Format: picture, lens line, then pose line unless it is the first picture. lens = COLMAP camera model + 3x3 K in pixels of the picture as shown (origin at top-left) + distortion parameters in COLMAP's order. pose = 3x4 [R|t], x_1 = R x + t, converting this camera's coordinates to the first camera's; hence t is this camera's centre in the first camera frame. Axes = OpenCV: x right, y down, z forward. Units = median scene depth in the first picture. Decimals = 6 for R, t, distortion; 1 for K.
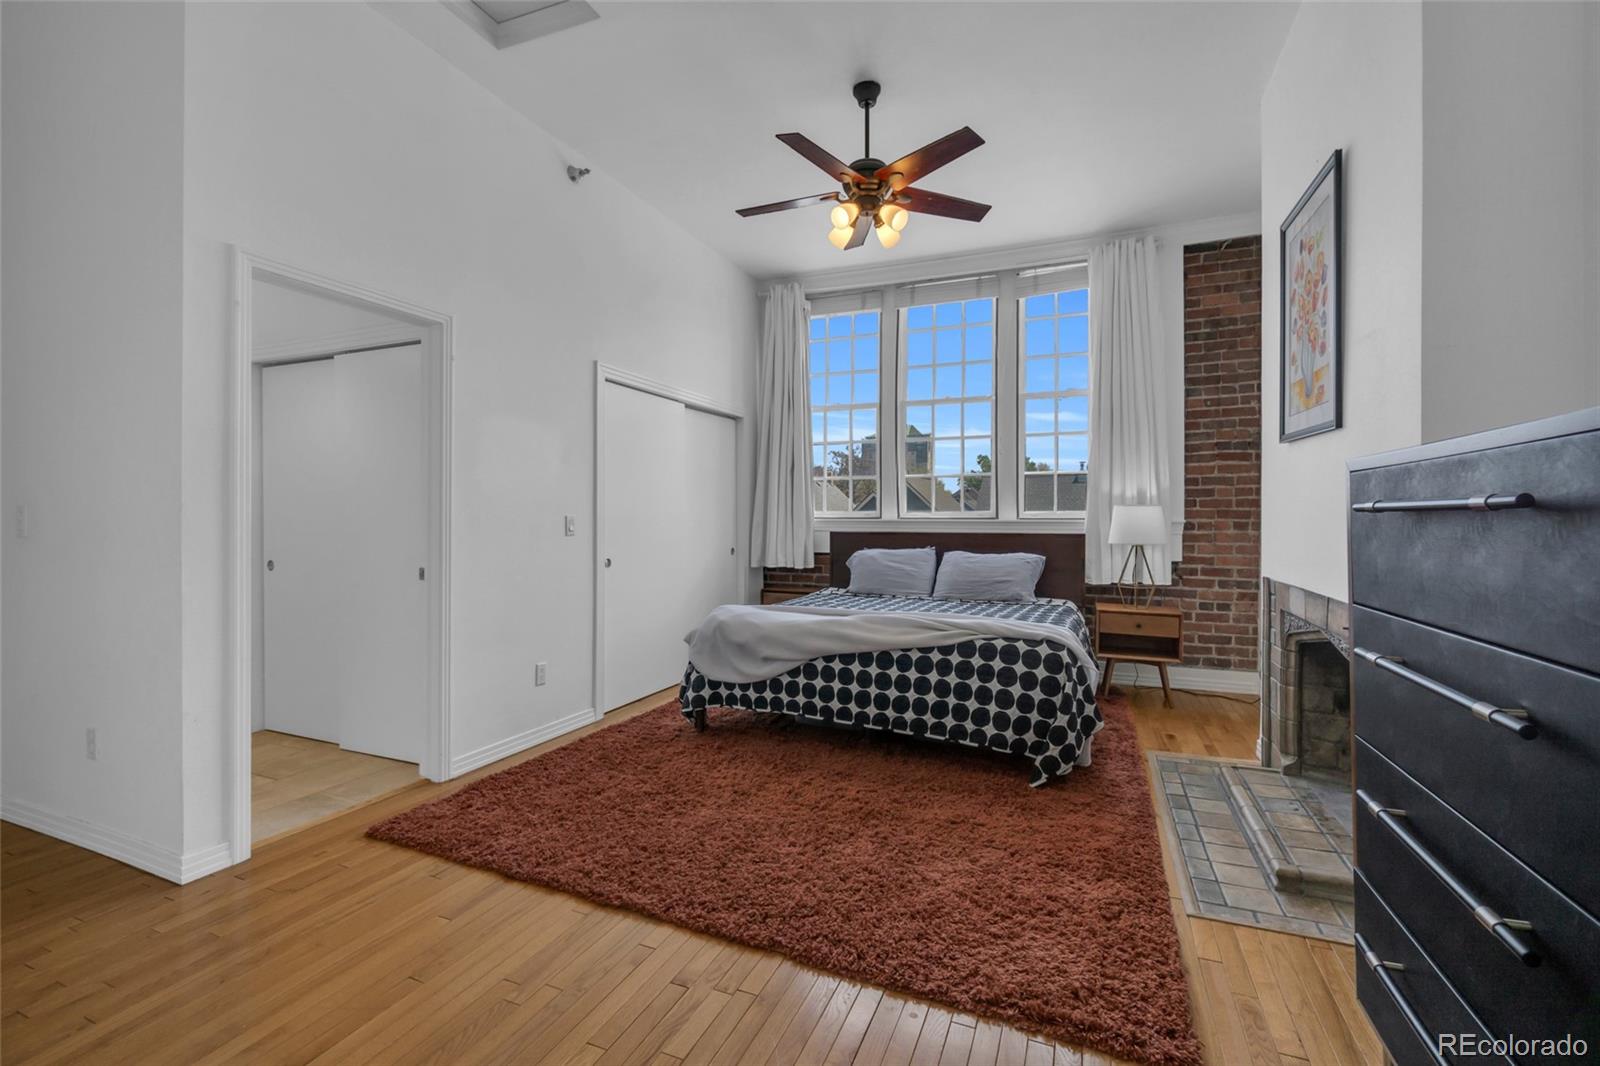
lens RADIAL K [[689.0, 0, 794.9], [0, 689.0, 523.6], [0, 0, 1]] dist [-0.008962, -0.001159]
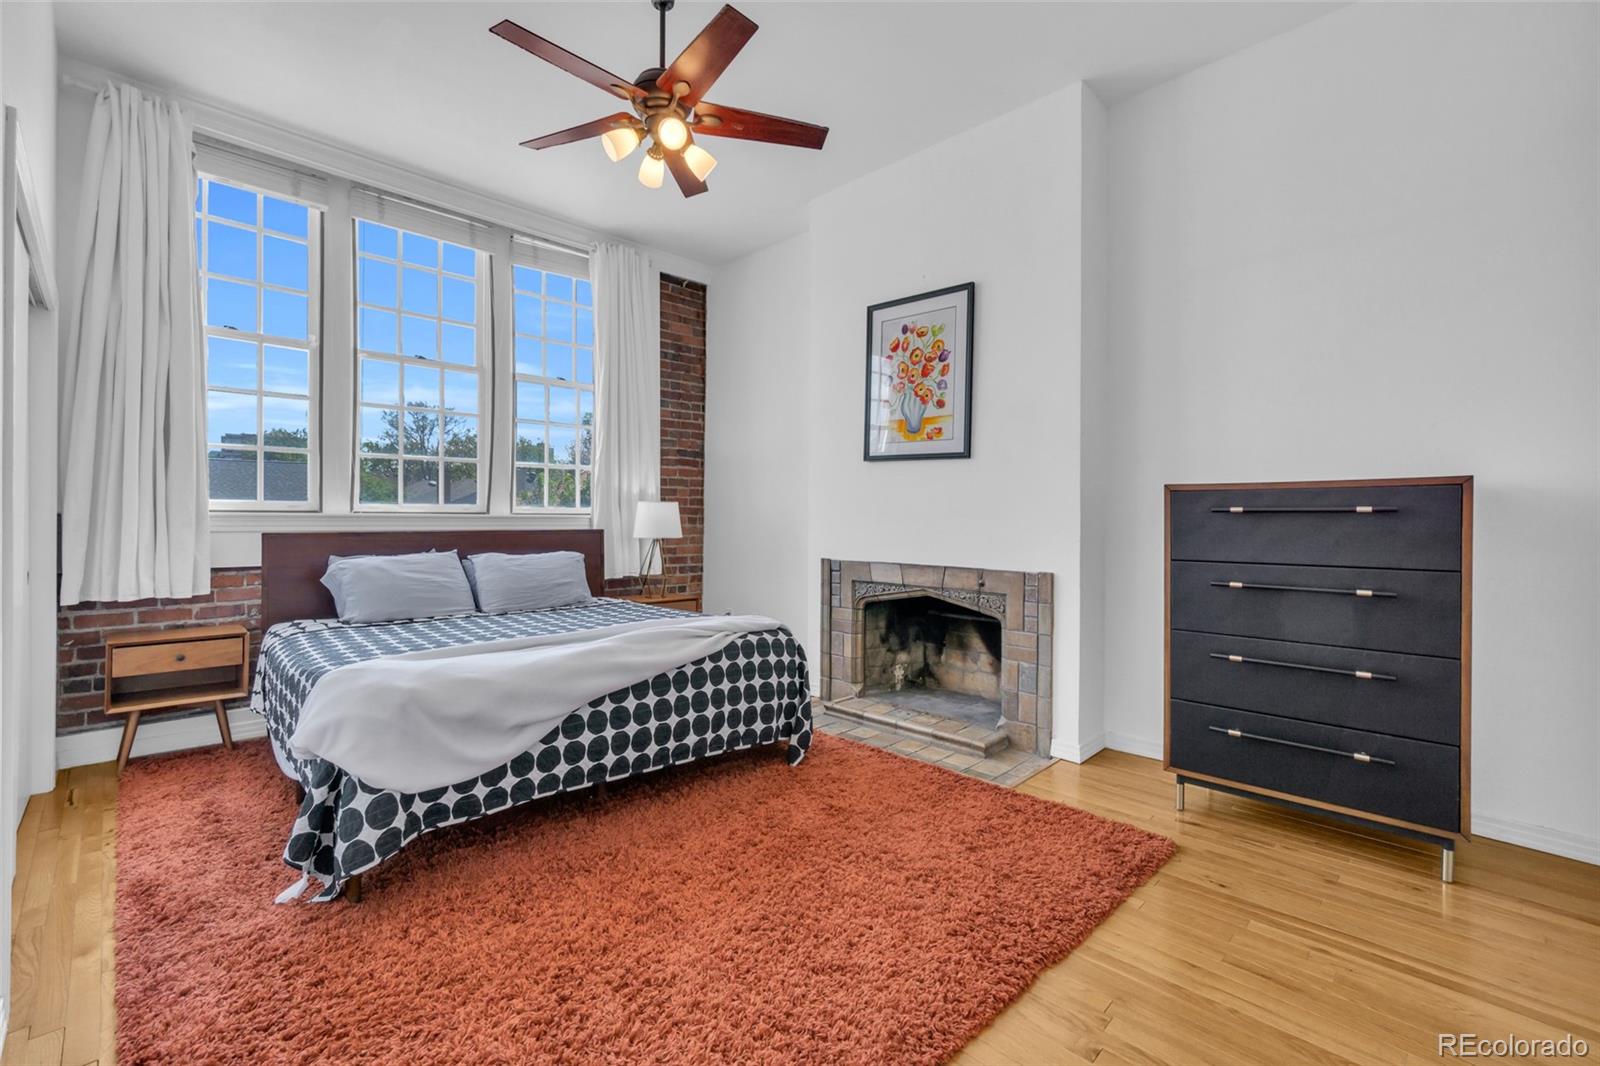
lens RADIAL K [[689.0, 0, 791.5], [0, 689.0, 522.4], [0, 0, 1]] dist [-0.008962, -0.001159]
pose [[0.376906, -0.007970, 0.926217, -0.572583], [0.000927, 0.999966, 0.008228, -0.004236], [-0.926251, -0.002243, 0.376900, 0.532463]]
